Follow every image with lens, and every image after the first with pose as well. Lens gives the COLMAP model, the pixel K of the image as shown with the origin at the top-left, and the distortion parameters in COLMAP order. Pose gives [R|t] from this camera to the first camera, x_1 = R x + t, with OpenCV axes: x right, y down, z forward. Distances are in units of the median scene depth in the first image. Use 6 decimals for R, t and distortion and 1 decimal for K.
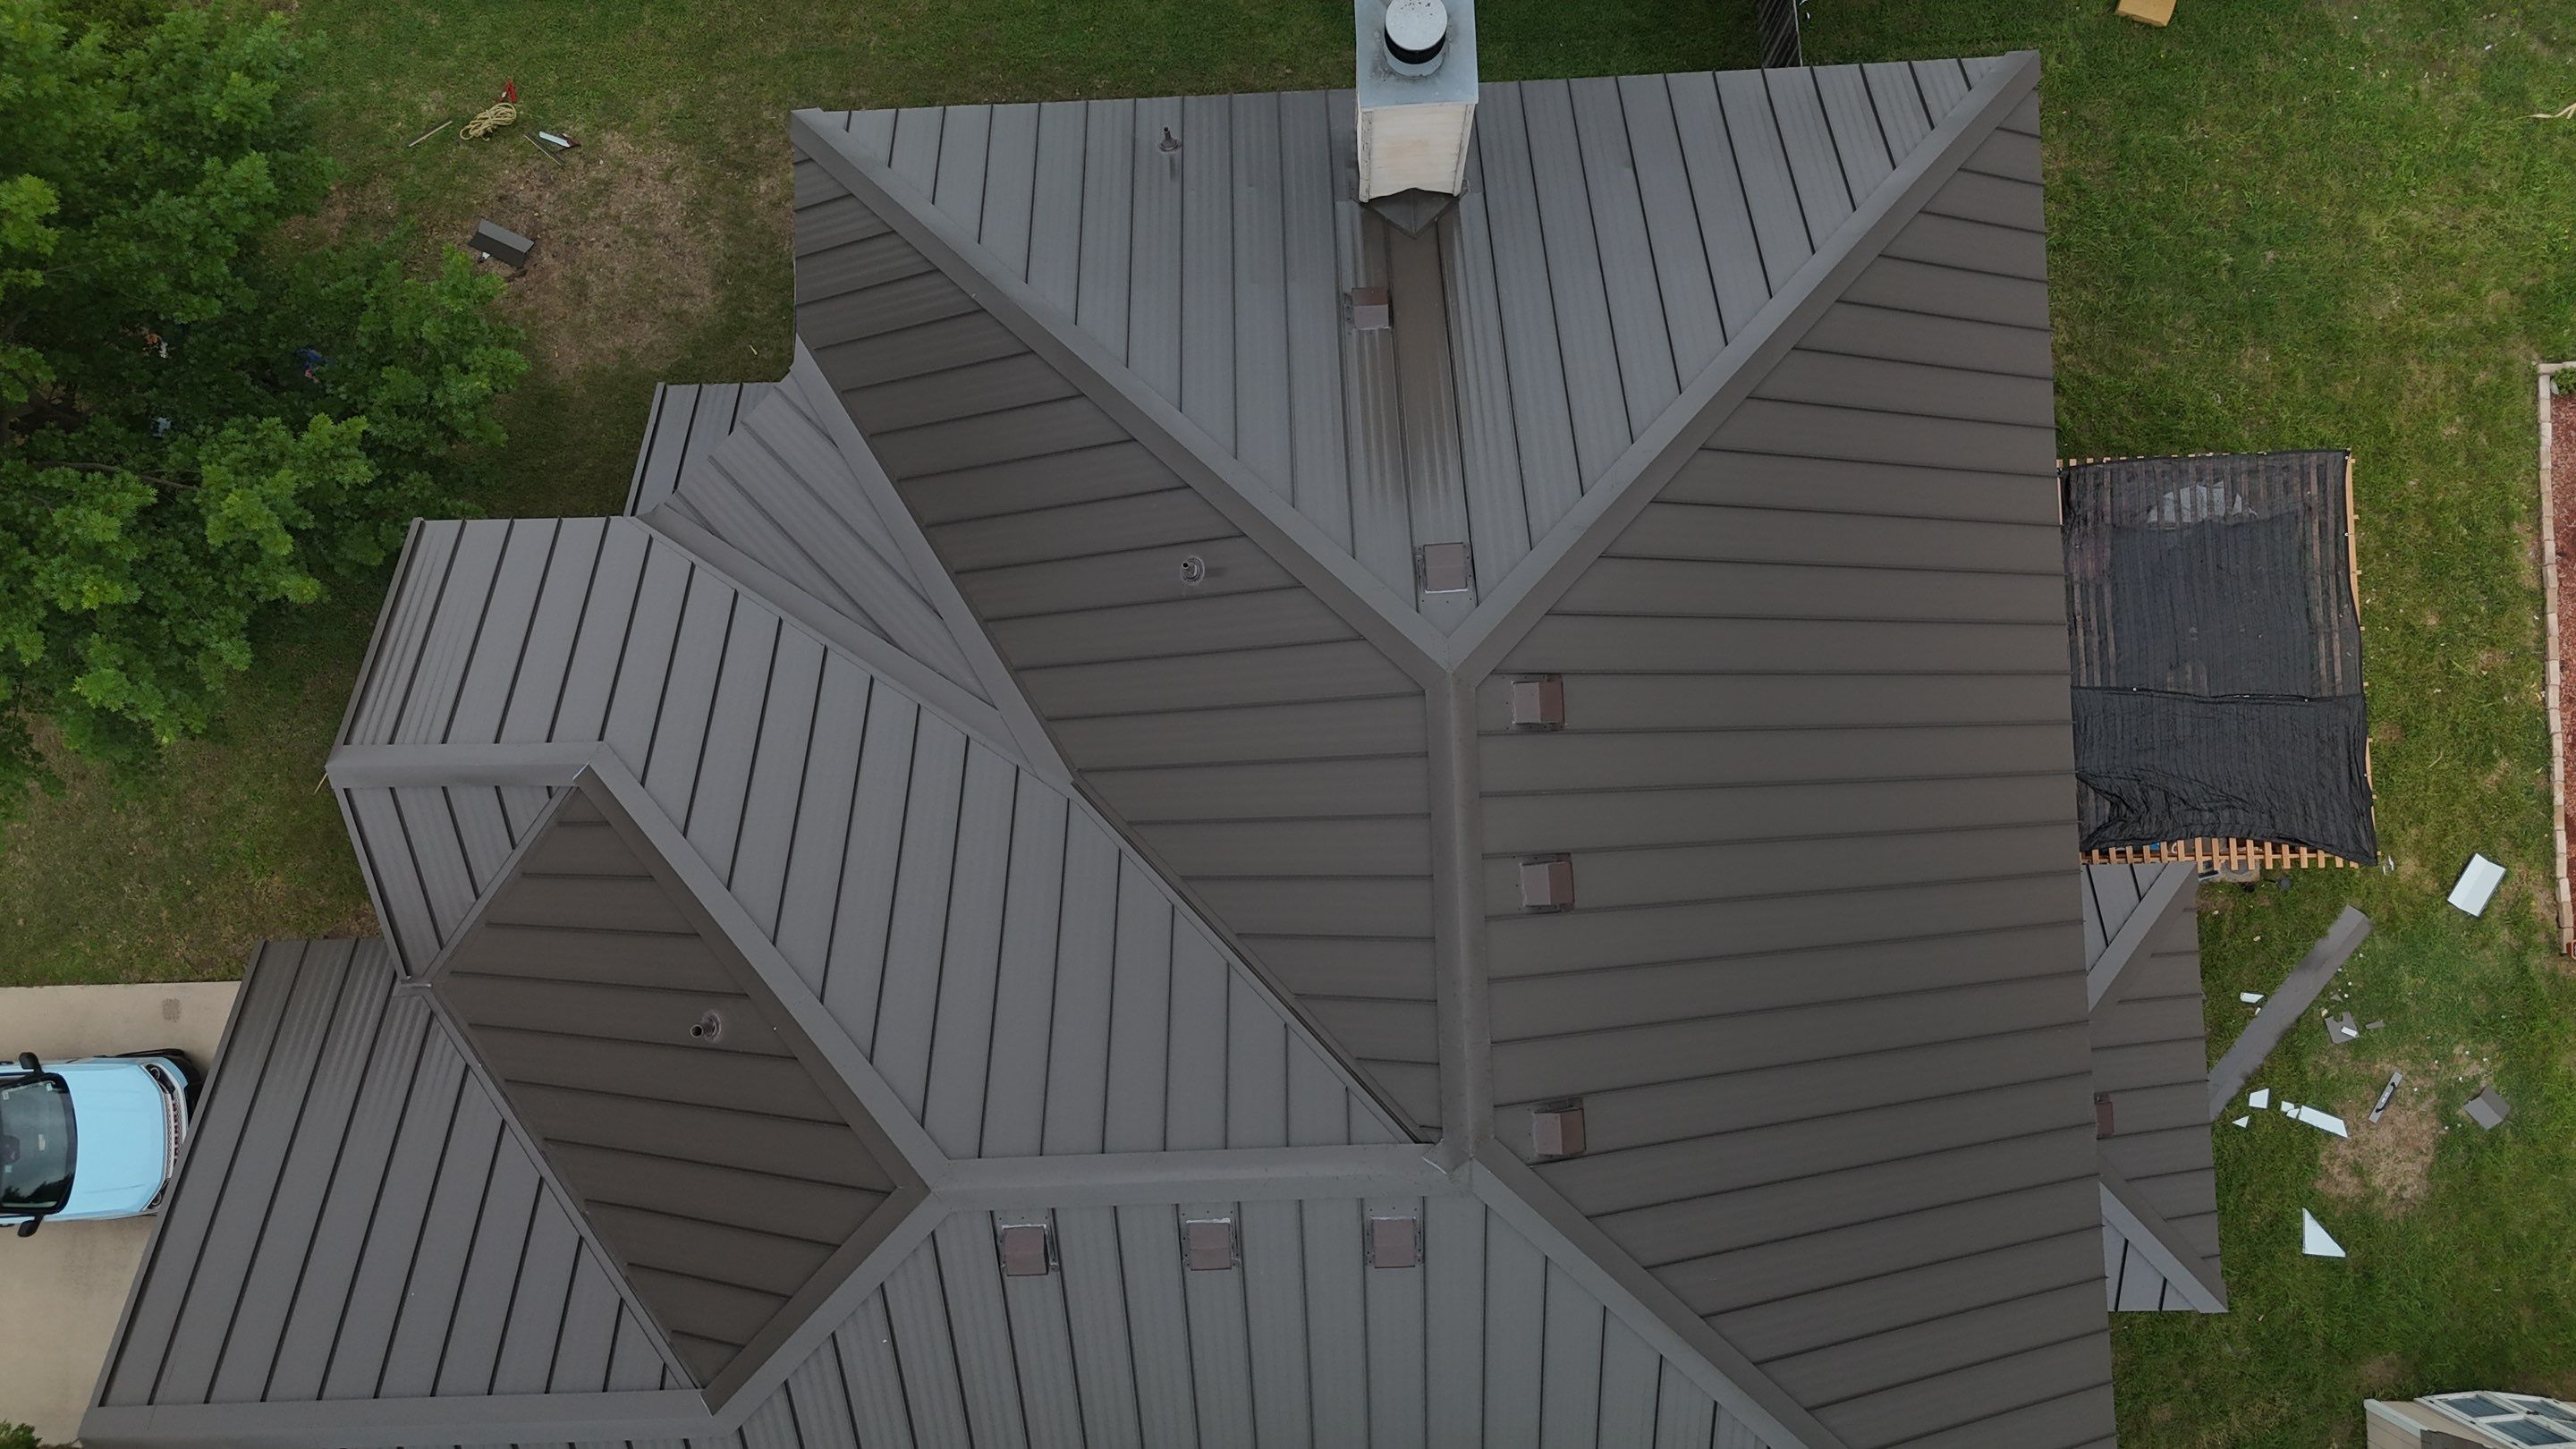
lens RADIAL K [[1896.1, 0, 1284.4], [0, 1896.1, 721.7], [0, 0, 1]] dist [0.046878, -0.028047]
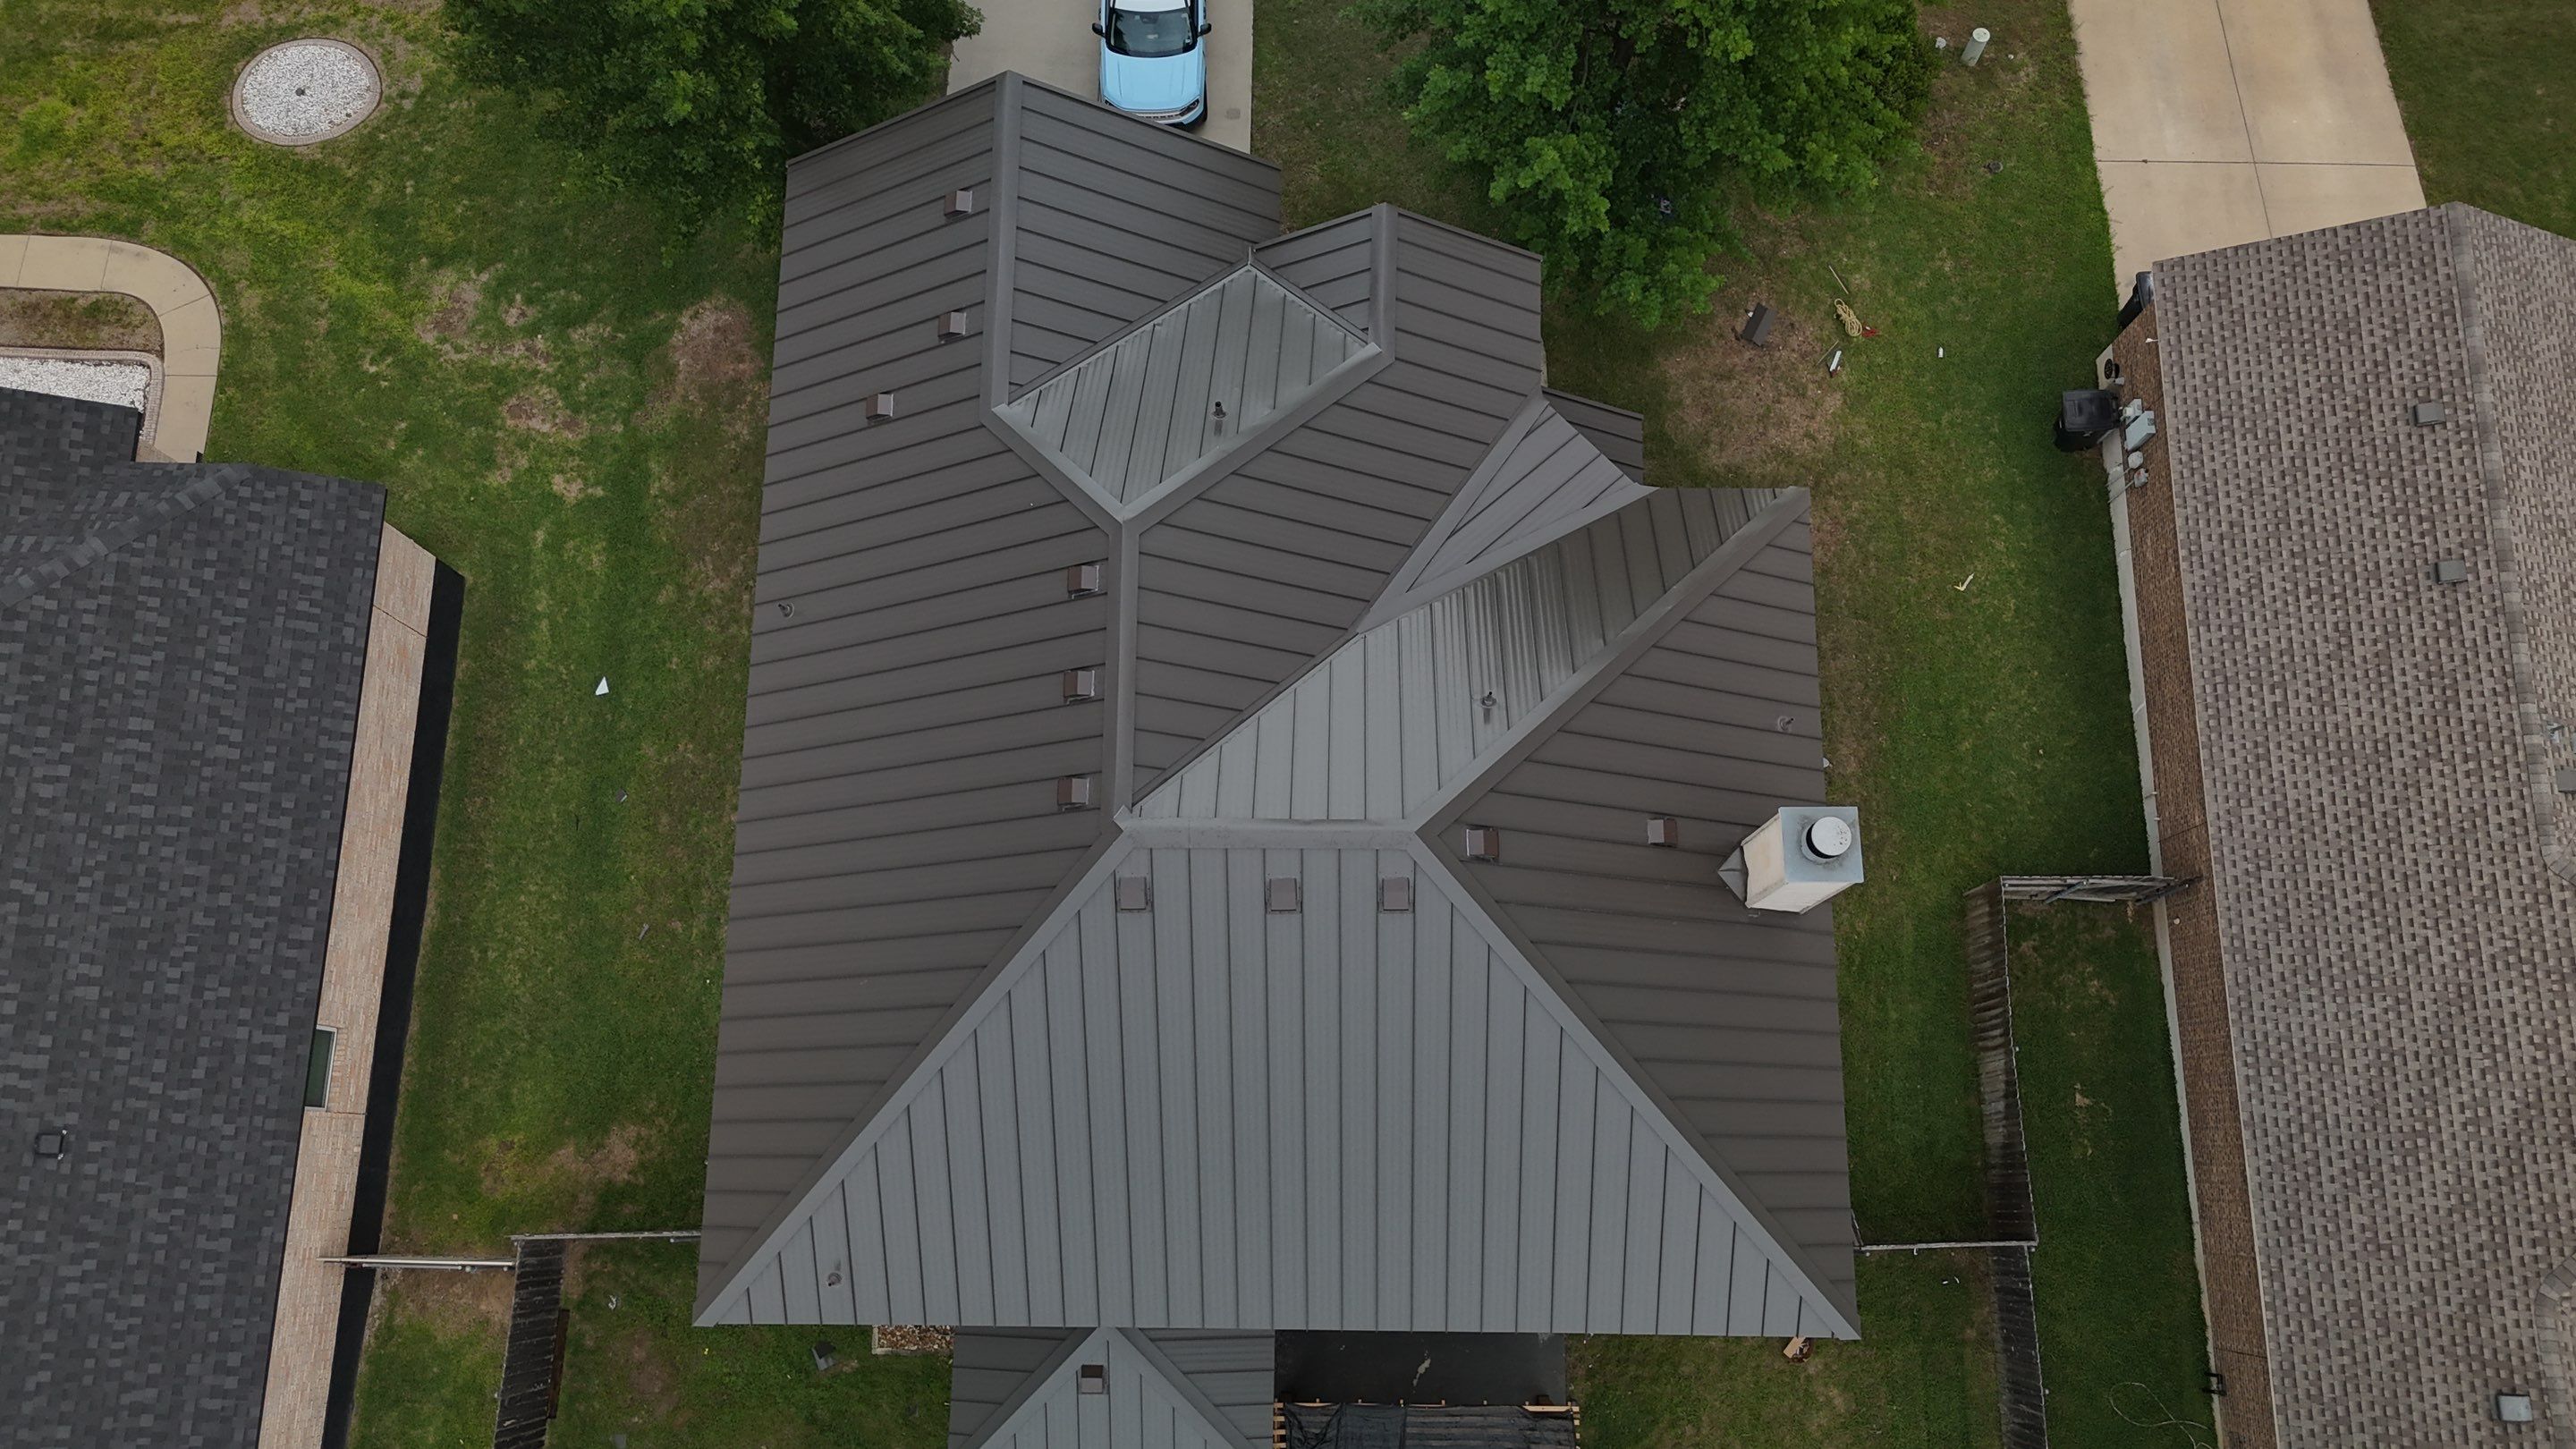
lens RADIAL K [[1896.1, 0, 1293.4], [0, 1896.1, 722.0], [0, 0, 1]] dist [0.046878, -0.028047]
pose [[-0.043515, 0.977996, -0.204034, 0.191161], [-0.996564, -0.028085, 0.077920, -0.026377], [0.070475, 0.206723, 0.975858, -0.357552]]
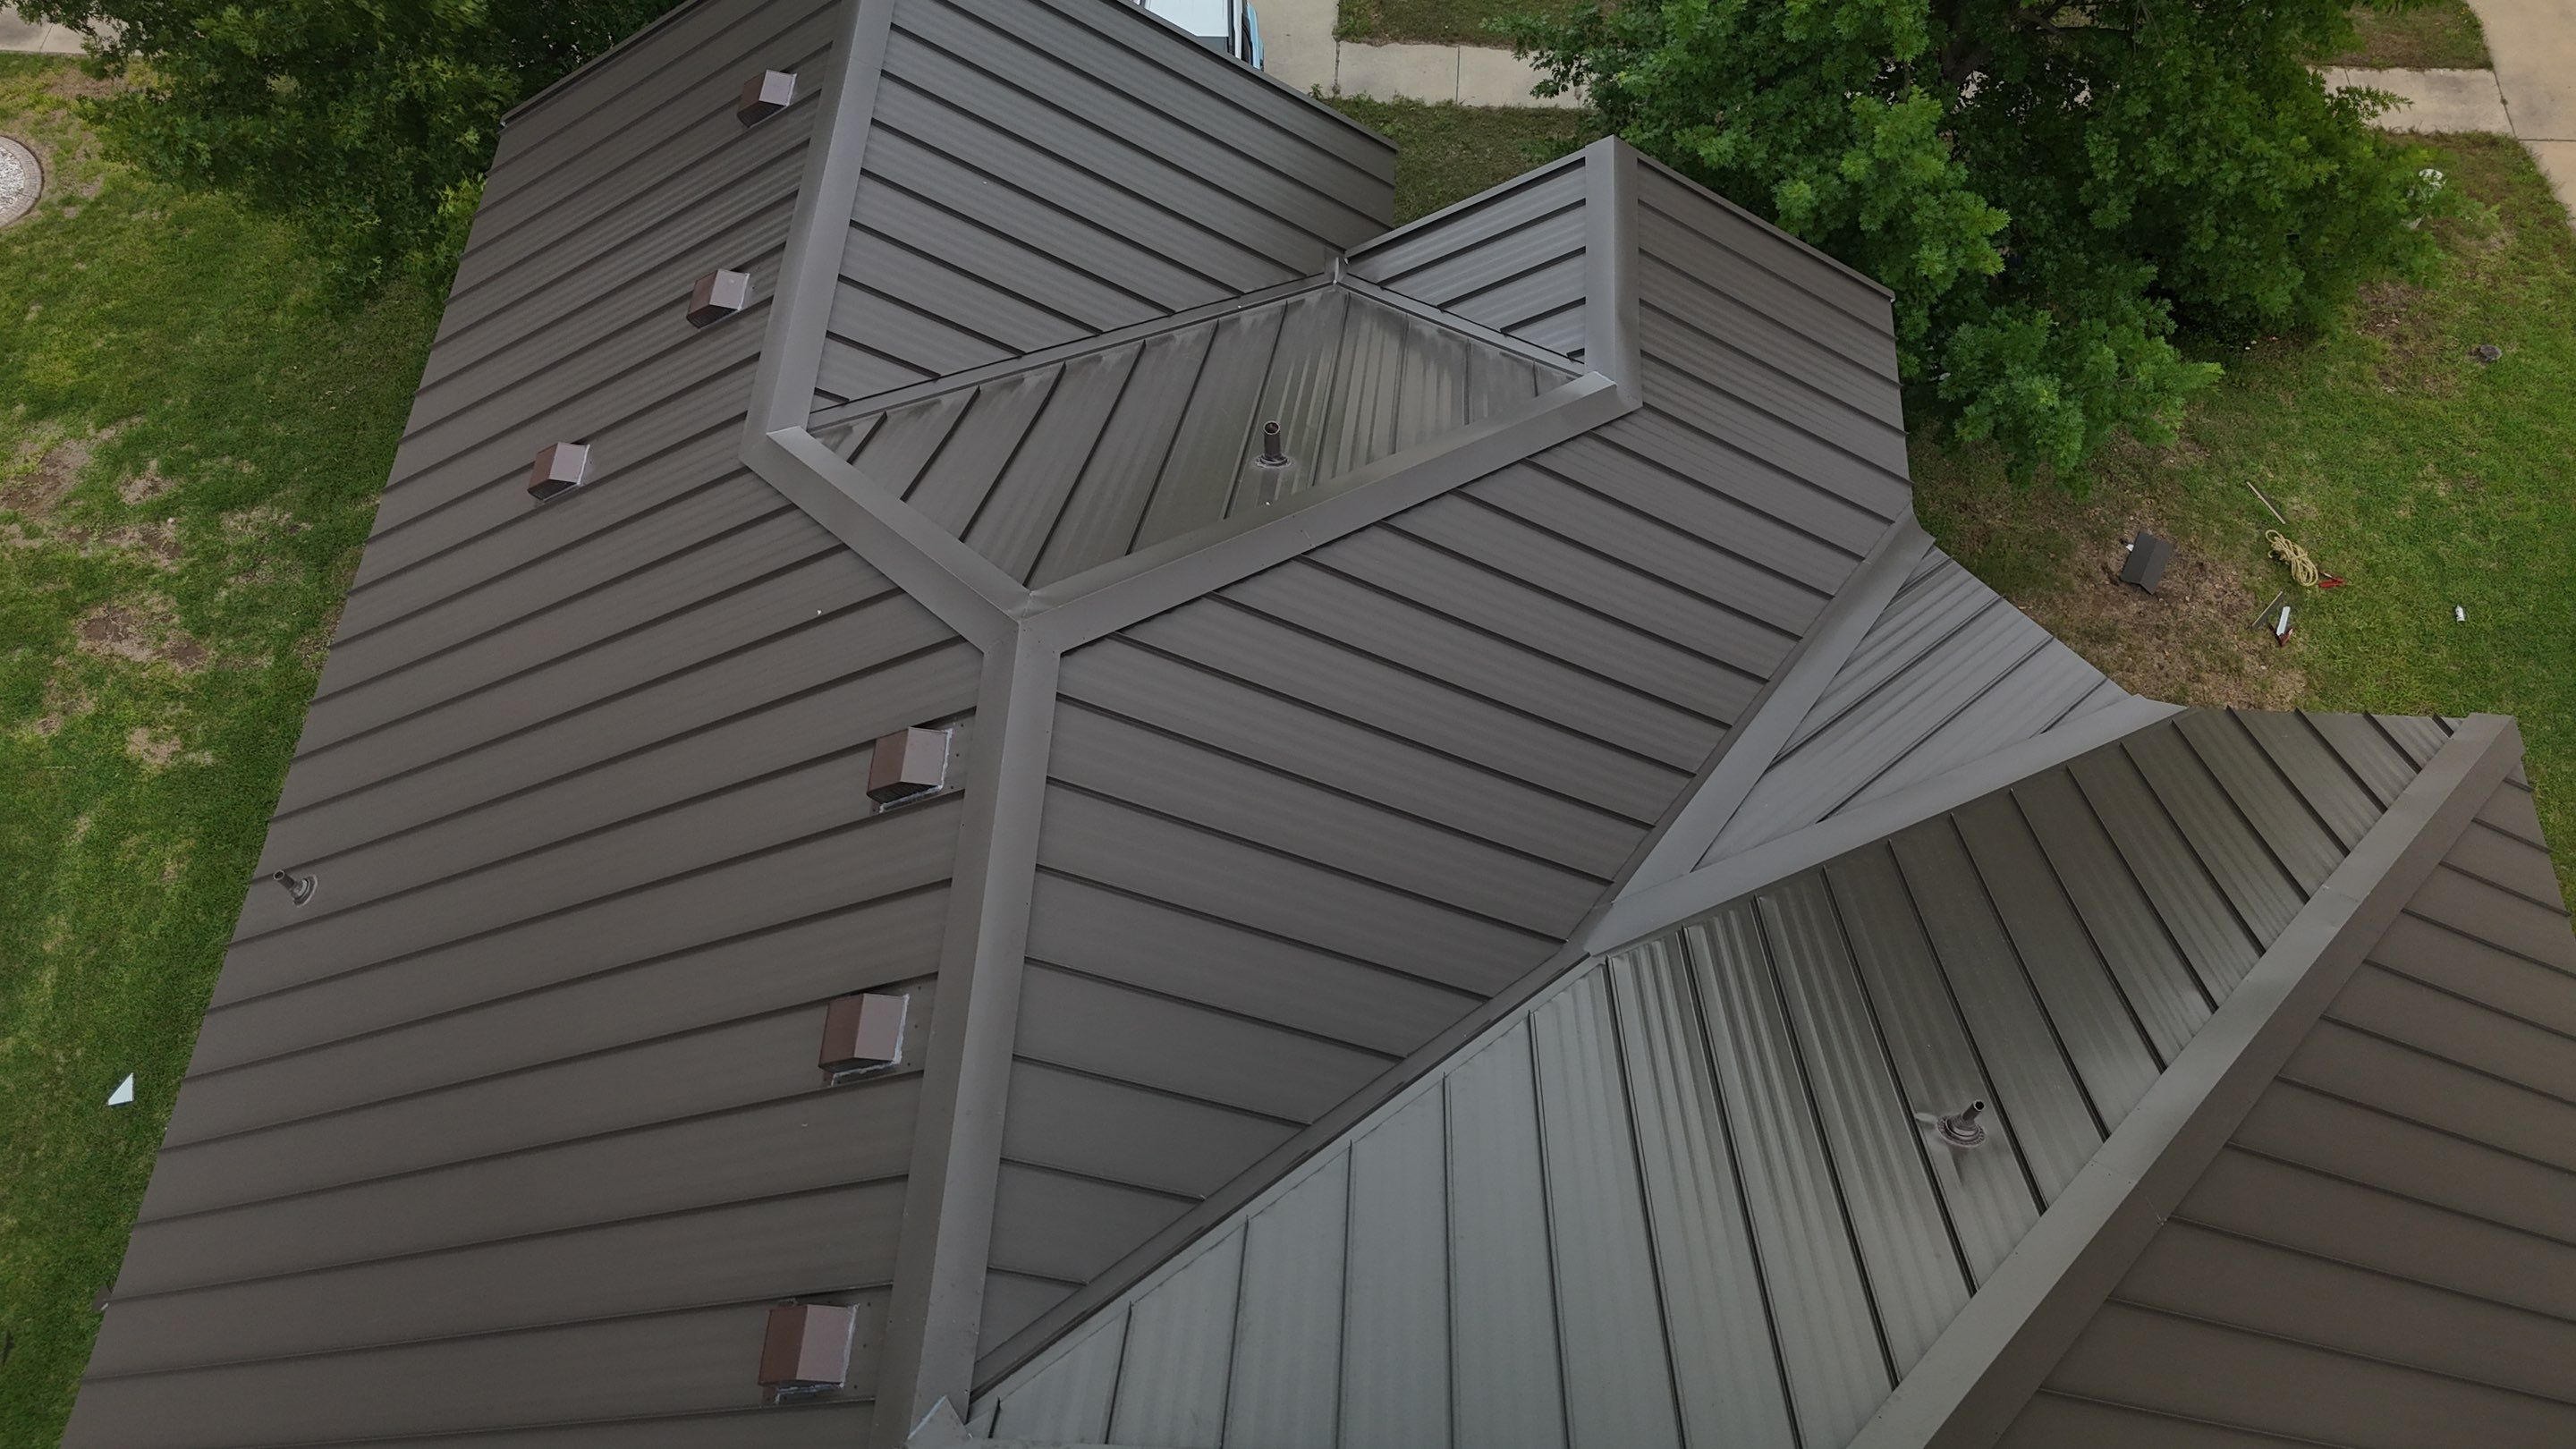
lens RADIAL K [[1896.1, 0, 1289.7], [0, 1896.1, 725.4], [0, 0, 1]] dist [0.046878, -0.028047]
pose [[-0.081018, 0.890973, -0.446769, 0.078439], [-0.994146, -0.040089, 0.100334, 0.048358], [0.071485, 0.452282, 0.889005, 0.251568]]
